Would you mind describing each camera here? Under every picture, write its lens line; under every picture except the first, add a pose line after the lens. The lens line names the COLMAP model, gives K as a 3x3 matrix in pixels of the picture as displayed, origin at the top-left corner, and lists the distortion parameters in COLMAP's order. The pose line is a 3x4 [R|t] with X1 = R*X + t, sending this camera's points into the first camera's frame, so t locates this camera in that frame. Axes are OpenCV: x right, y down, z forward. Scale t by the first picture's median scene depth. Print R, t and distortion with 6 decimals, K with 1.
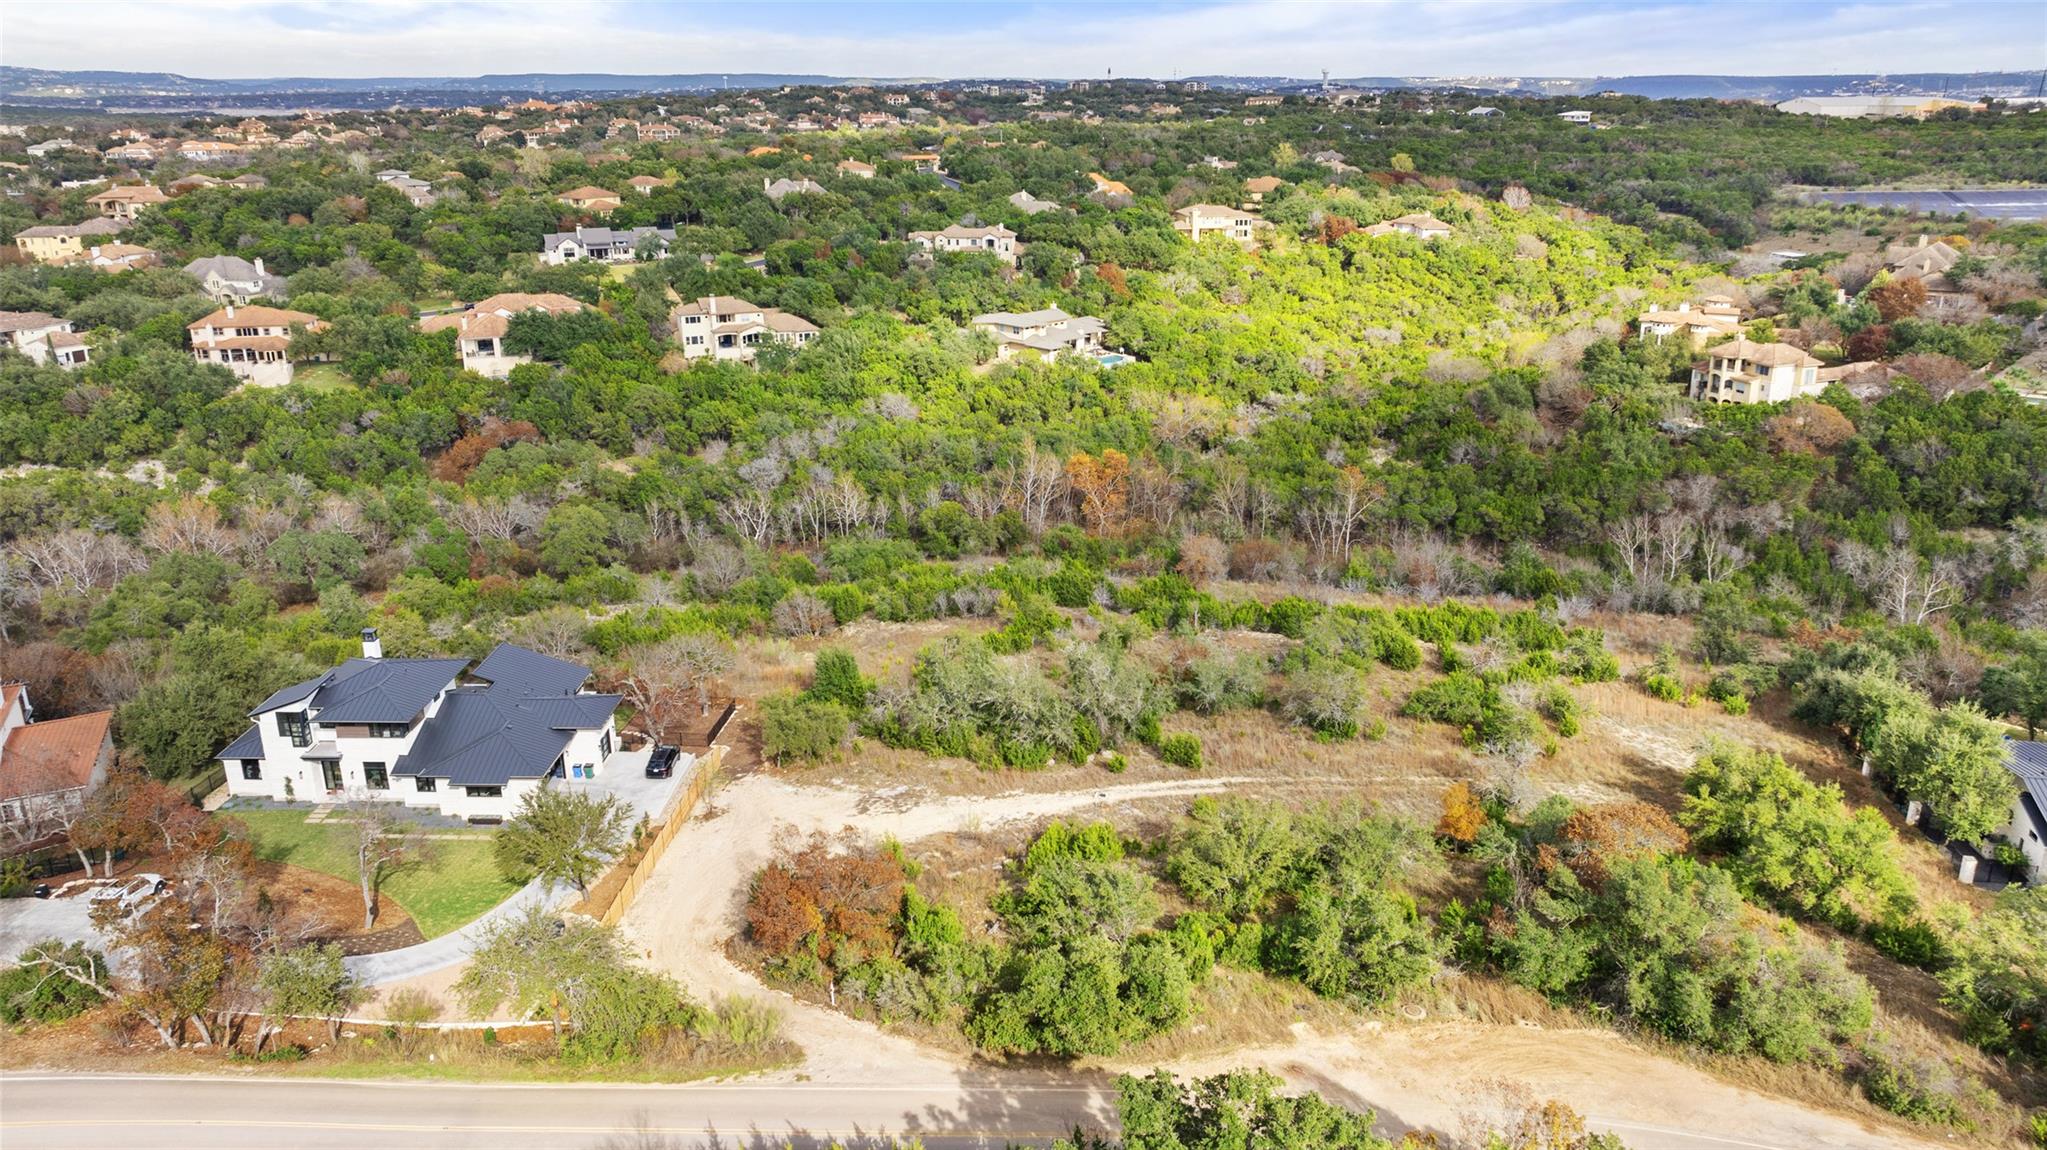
lens RADIAL K [[1446.2, 0, 1023.5], [0, 1446.2, 575.0], [0, 0, 1]] dist [-0.065914, 0.079933]
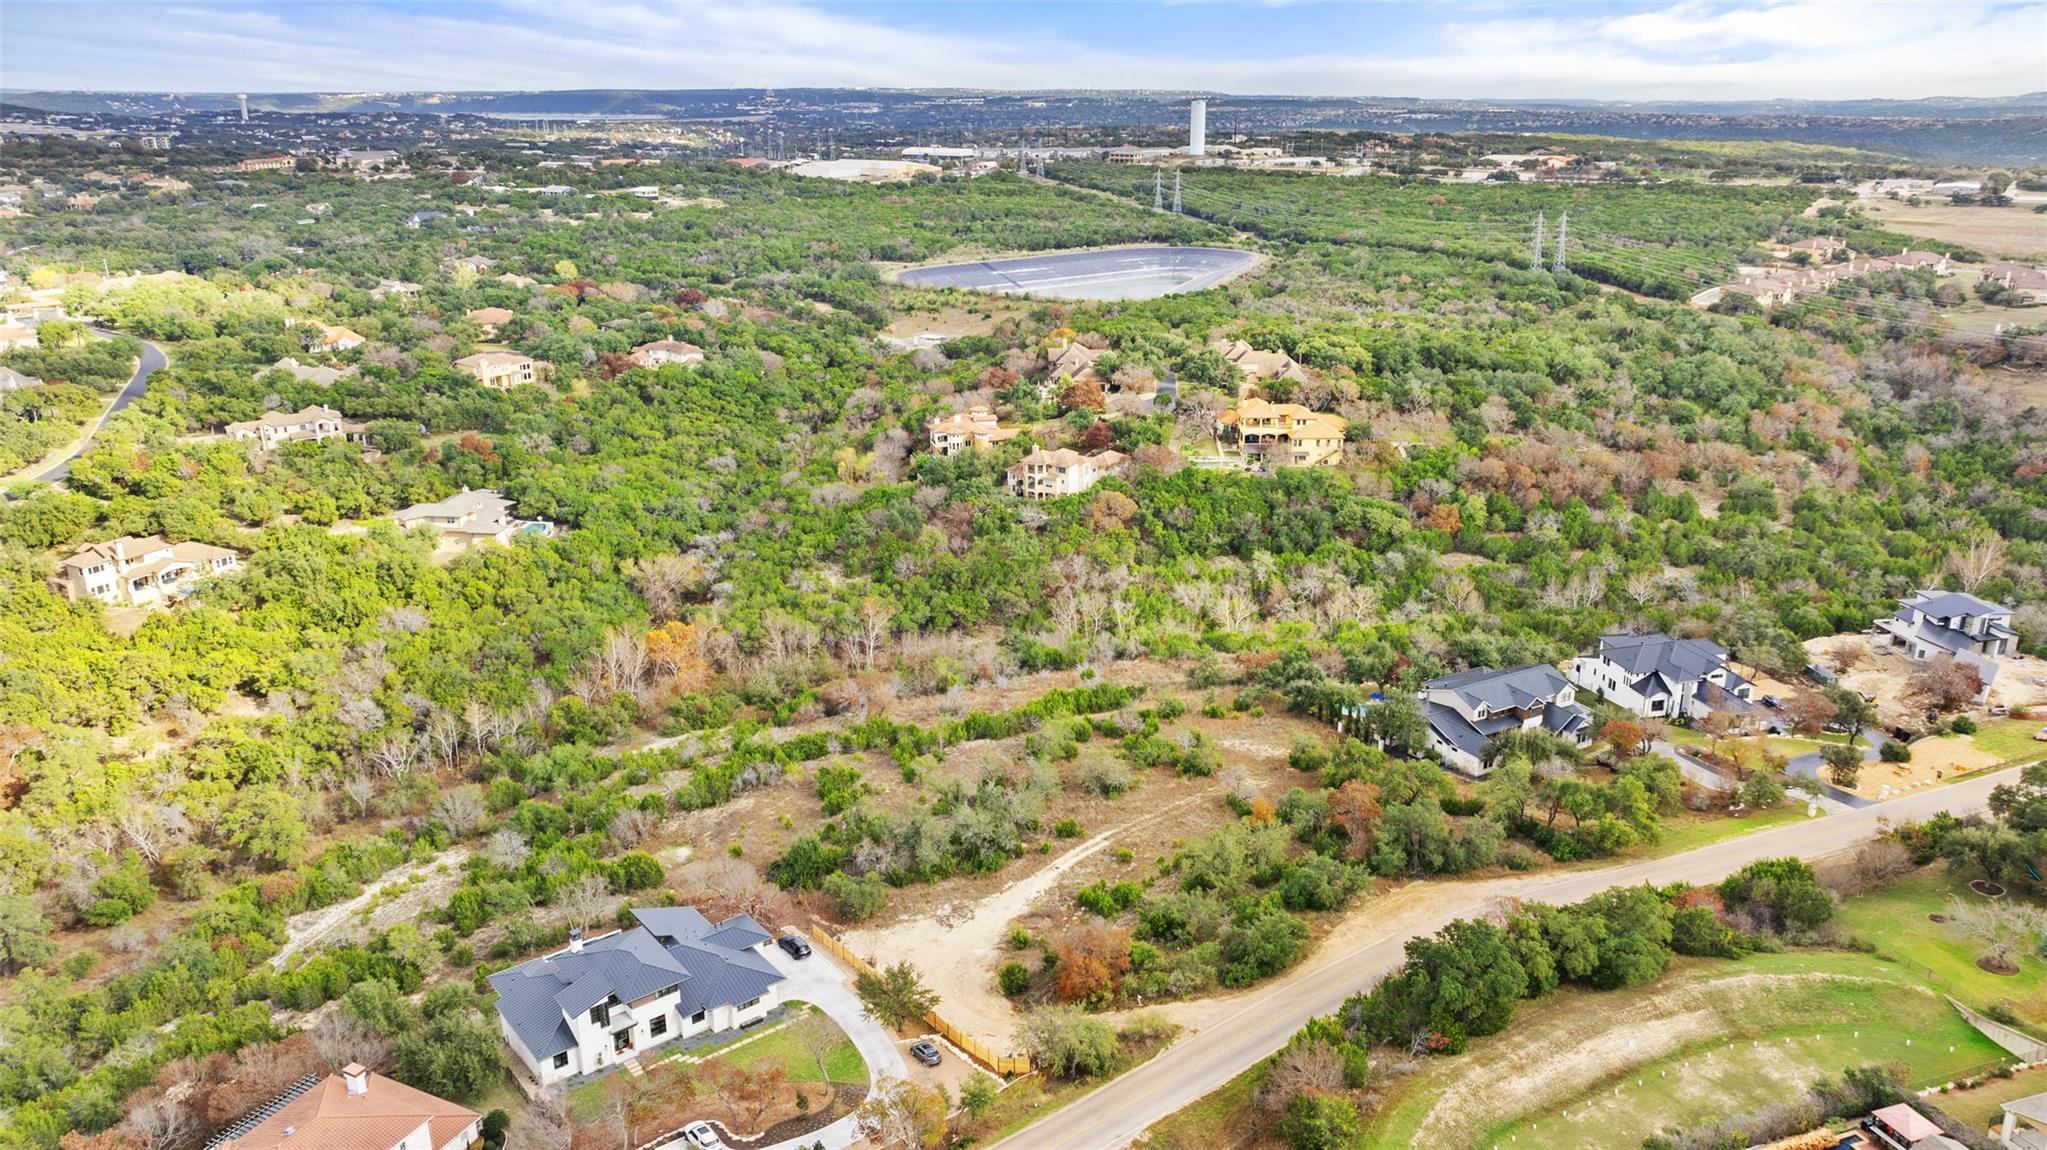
lens RADIAL K [[1446.2, 0, 1023.5], [0, 1446.2, 575.0], [0, 0, 1]] dist [-0.065914, 0.079933]
pose [[0.770210, -0.207112, 0.603225, -0.365589], [0.209990, 0.975420, 0.066783, -0.119812], [-0.602229, 0.075235, 0.794770, -0.136882]]
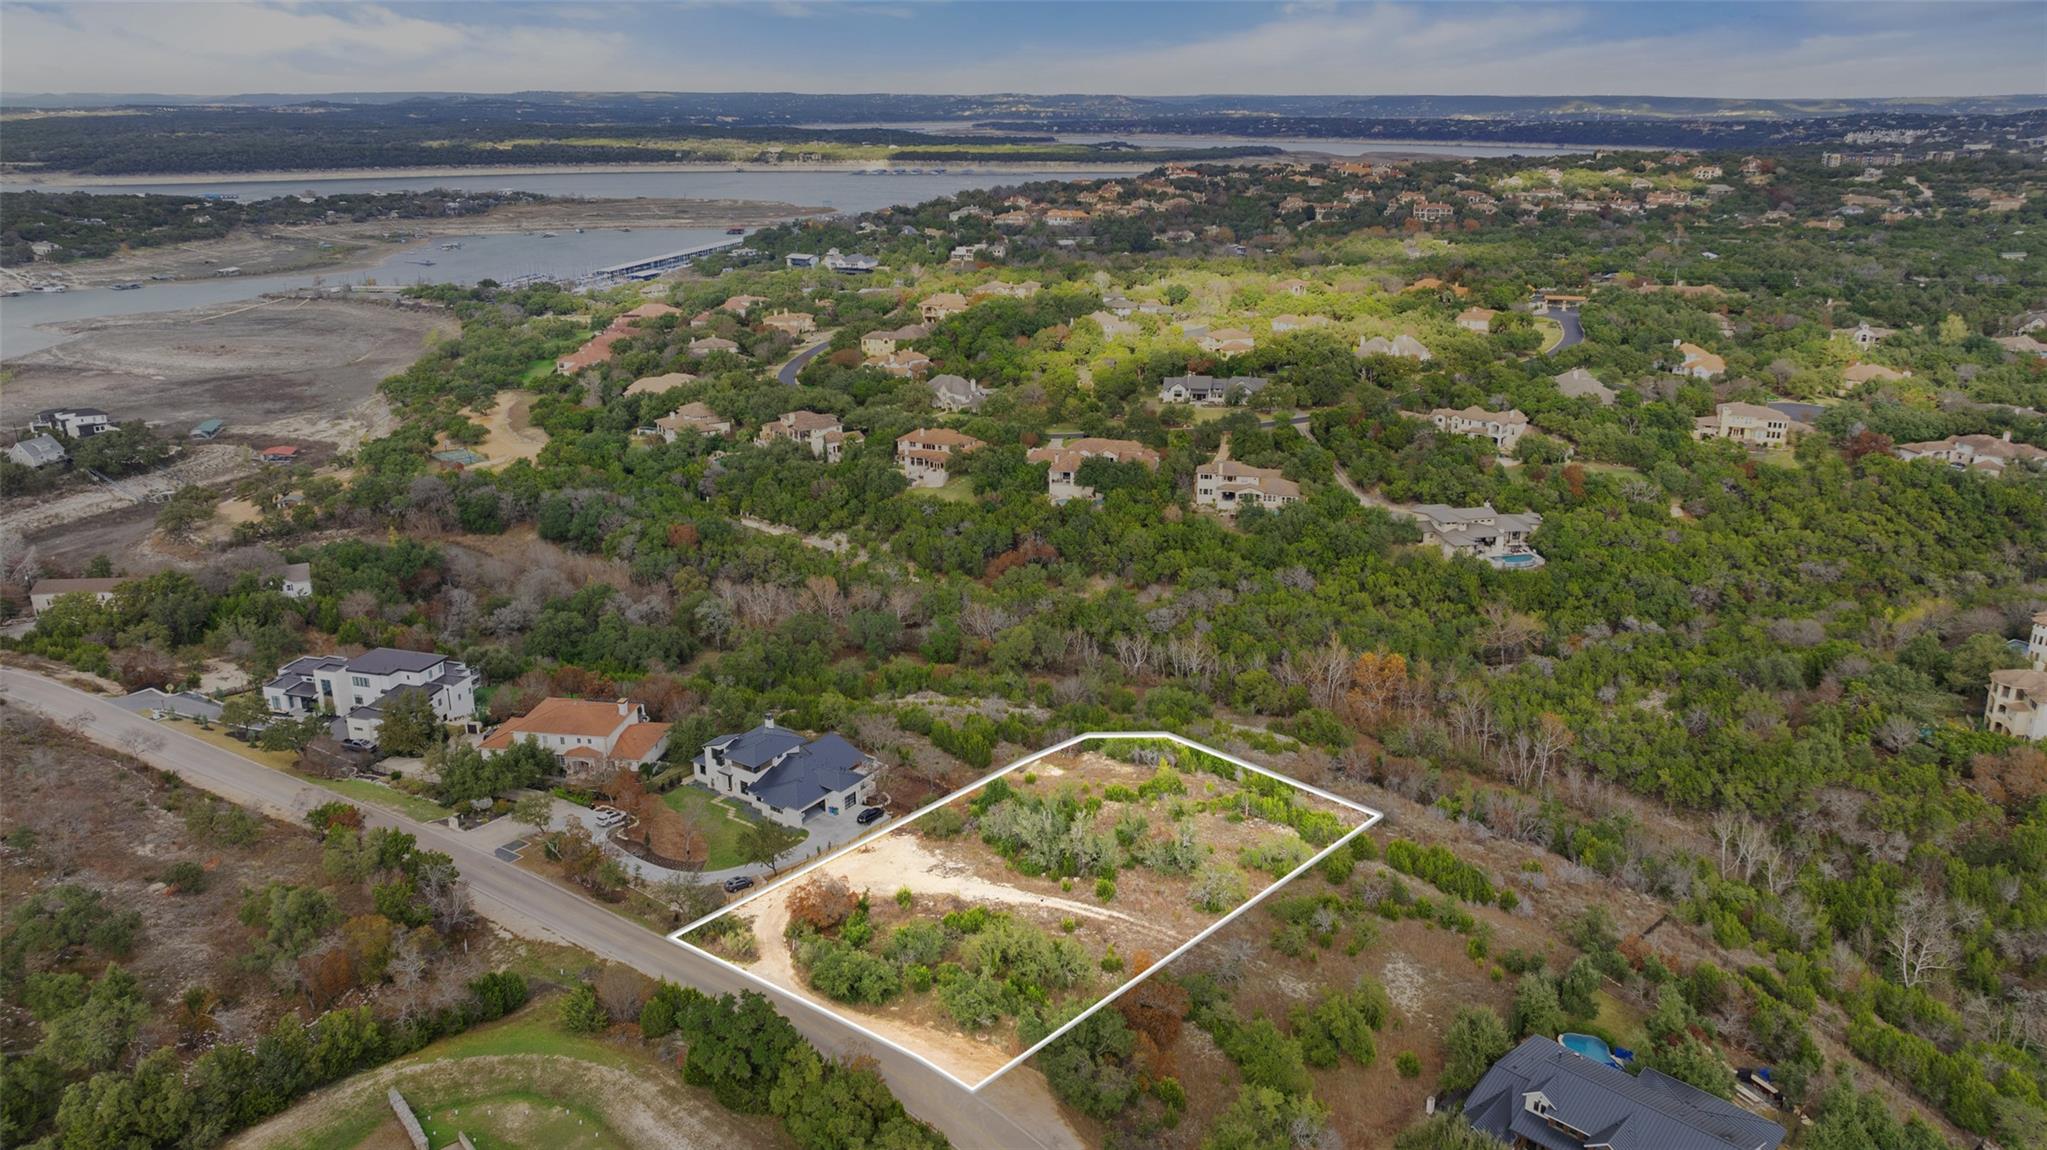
lens RADIAL K [[1424.7, 0, 1023.5], [0, 1424.7, 575.0], [0, 0, 1]] dist [-0.011543, 0.002911]
pose [[0.828625, 0.174408, -0.531942, 0.364560], [-0.172525, 0.983539, 0.053724, -0.135483], [0.532556, 0.047257, 0.845075, -0.213123]]
